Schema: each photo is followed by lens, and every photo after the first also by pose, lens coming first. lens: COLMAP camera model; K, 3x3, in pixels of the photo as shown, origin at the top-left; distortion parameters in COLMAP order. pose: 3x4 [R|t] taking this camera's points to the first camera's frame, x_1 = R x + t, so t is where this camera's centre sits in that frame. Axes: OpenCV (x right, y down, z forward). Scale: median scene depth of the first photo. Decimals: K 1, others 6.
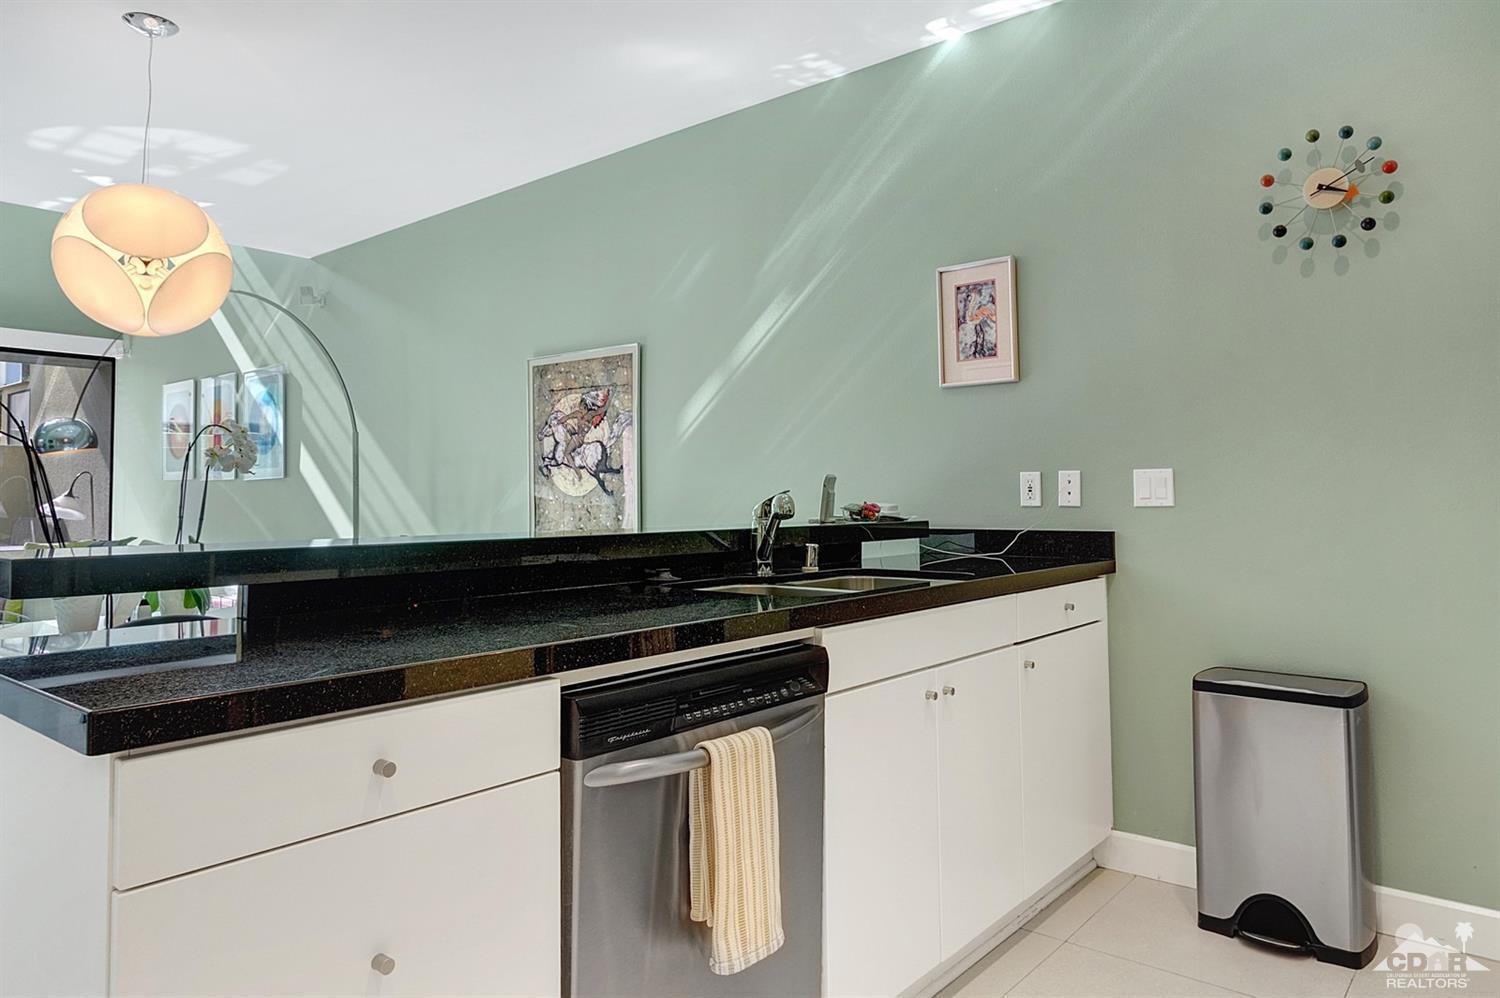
lens RADIAL K [[957.0, 0, 750.0], [0, 957.0, 499.0], [0, 0, 1]] dist [0.003695, 0.001936]
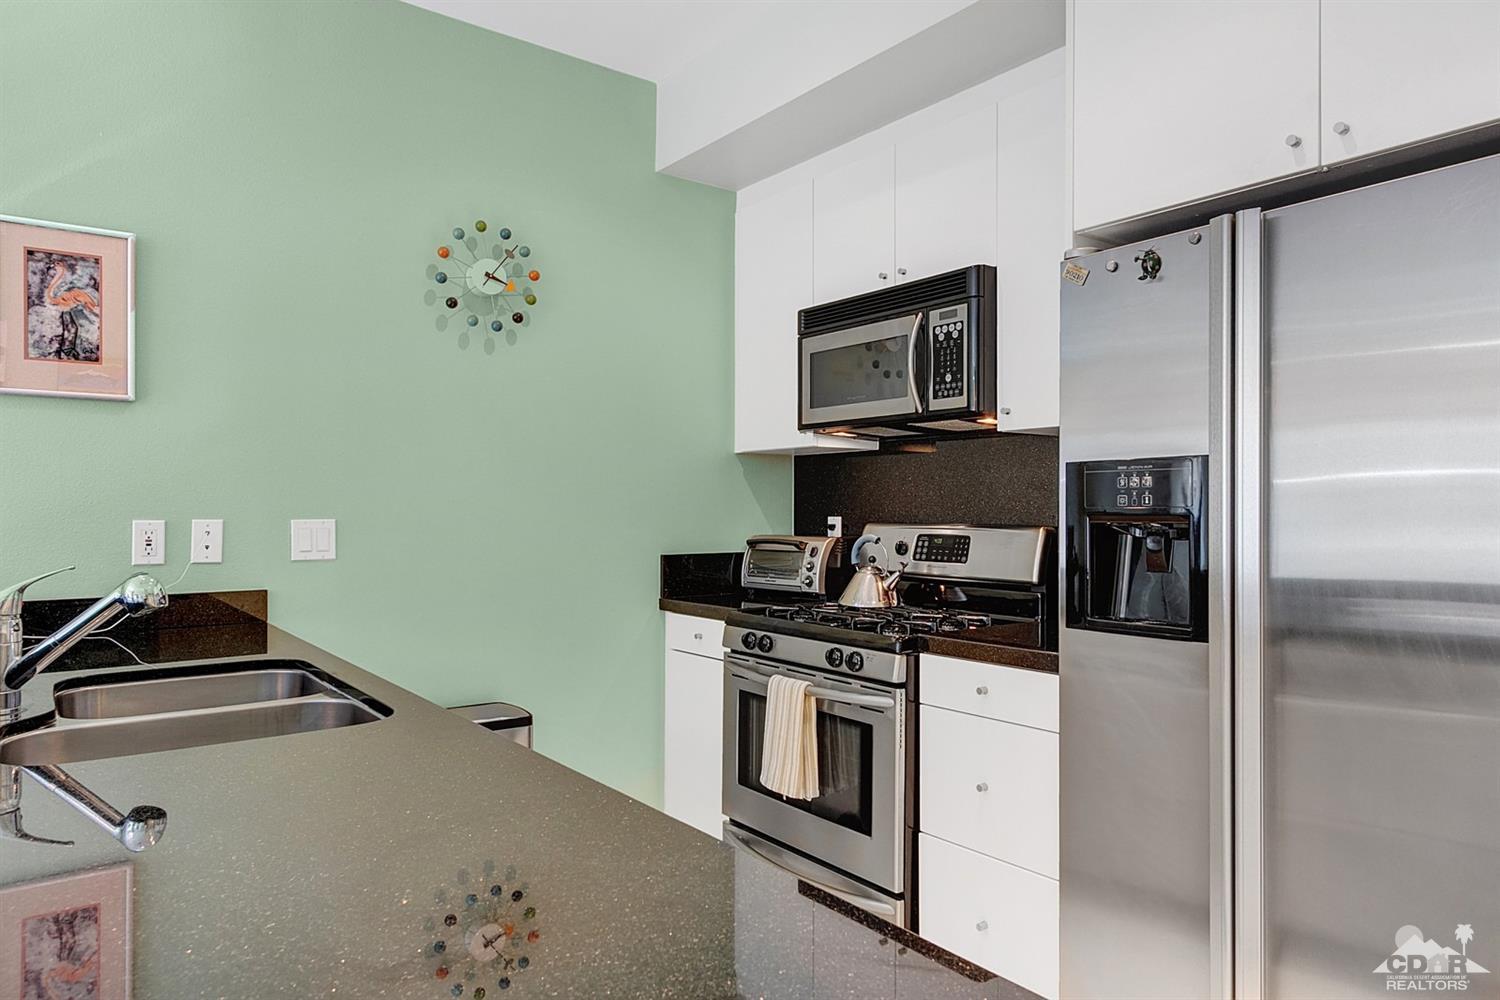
lens RADIAL K [[957.0, 0, 750.0], [0, 957.0, 500.0], [0, 0, 1]] dist [0.003695, 0.001936]
pose [[0.223363, -0.001044, 0.974735, -0.345862], [-0.013664, 0.999898, 0.004202, -0.053537], [-0.974640, -0.014257, 0.223326, 0.347410]]
